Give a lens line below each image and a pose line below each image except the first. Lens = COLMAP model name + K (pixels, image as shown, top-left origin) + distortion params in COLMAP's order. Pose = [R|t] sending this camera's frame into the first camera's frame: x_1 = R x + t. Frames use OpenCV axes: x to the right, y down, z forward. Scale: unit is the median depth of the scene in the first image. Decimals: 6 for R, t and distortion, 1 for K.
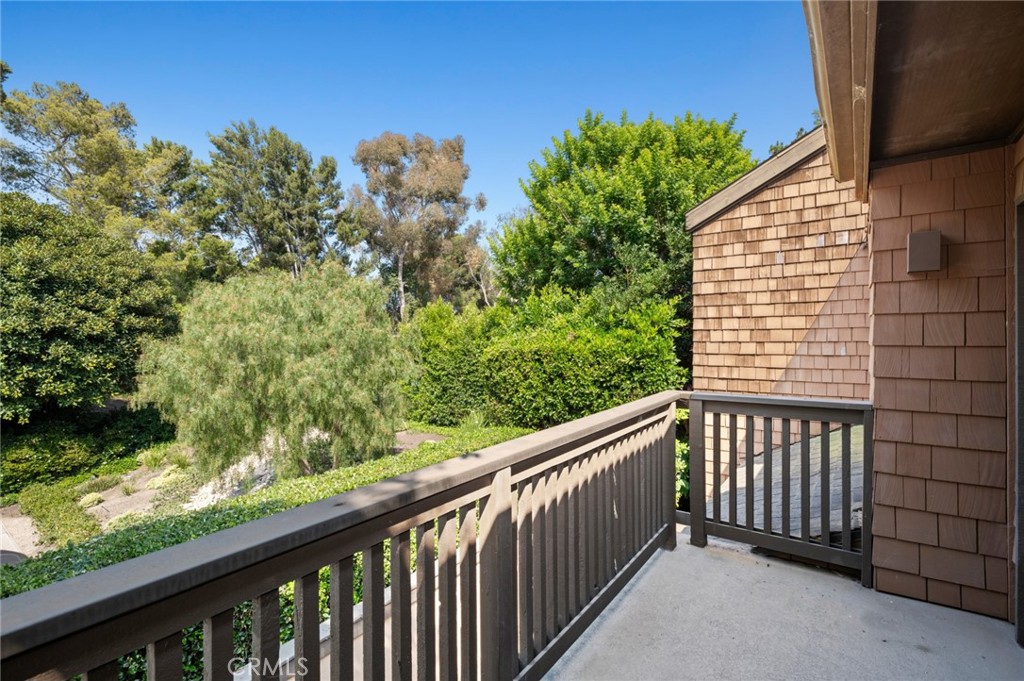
lens RADIAL K [[479.6, 0, 516.3], [0, 479.6, 337.1], [0, 0, 1]] dist [0.008620, -0.001866]
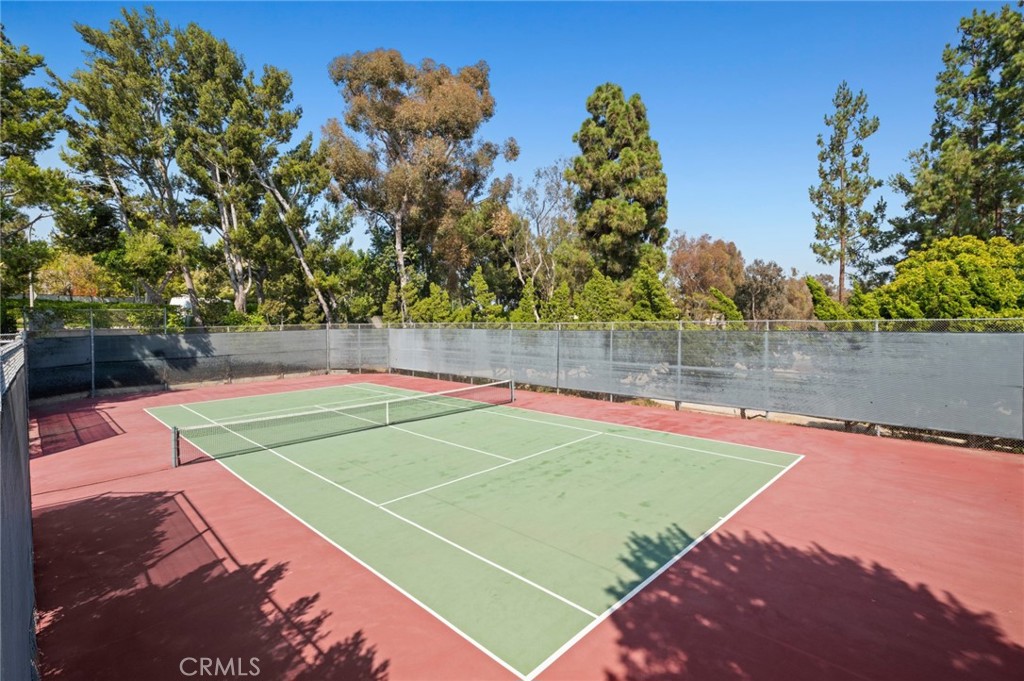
lens RADIAL K [[479.6, 0, 503.7], [0, 479.6, 332.7], [0, 0, 1]] dist [0.008620, -0.001866]
pose [[0.989331, 0.008506, -0.145435, 0.222313], [-0.005971, 0.999823, 0.017856, -0.015096], [0.145561, -0.016797, 0.989207, 1.902272]]
